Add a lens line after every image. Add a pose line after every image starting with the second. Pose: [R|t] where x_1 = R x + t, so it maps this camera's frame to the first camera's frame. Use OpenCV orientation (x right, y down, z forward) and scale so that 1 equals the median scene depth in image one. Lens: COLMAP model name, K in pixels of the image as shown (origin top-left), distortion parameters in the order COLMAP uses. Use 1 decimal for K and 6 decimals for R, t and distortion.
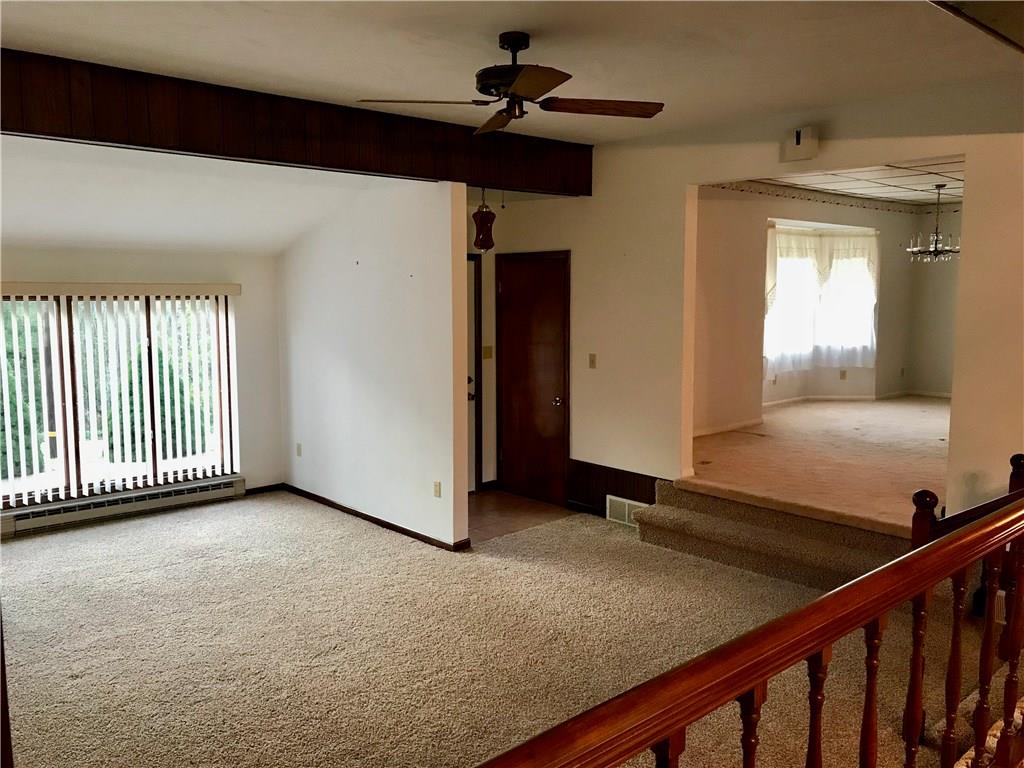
lens RADIAL K [[848.6, 0, 512.9], [0, 848.6, 375.5], [0, 0, 1]] dist [0.037280, -0.047481]
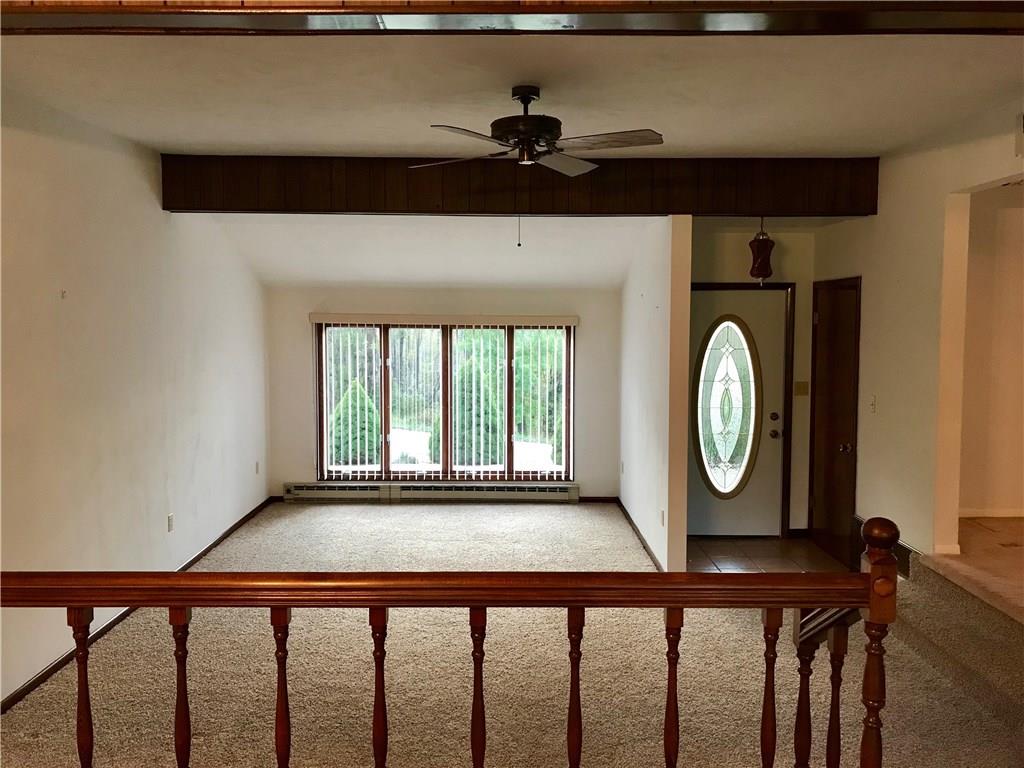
lens RADIAL K [[848.6, 0, 511.3], [0, 848.6, 386.9], [0, 0, 1]] dist [0.037280, -0.047481]
pose [[0.728524, 0.056546, -0.682682, 0.423390], [-0.072896, 0.997328, 0.004817, -0.011771], [0.681130, 0.046255, 0.730700, 0.117658]]
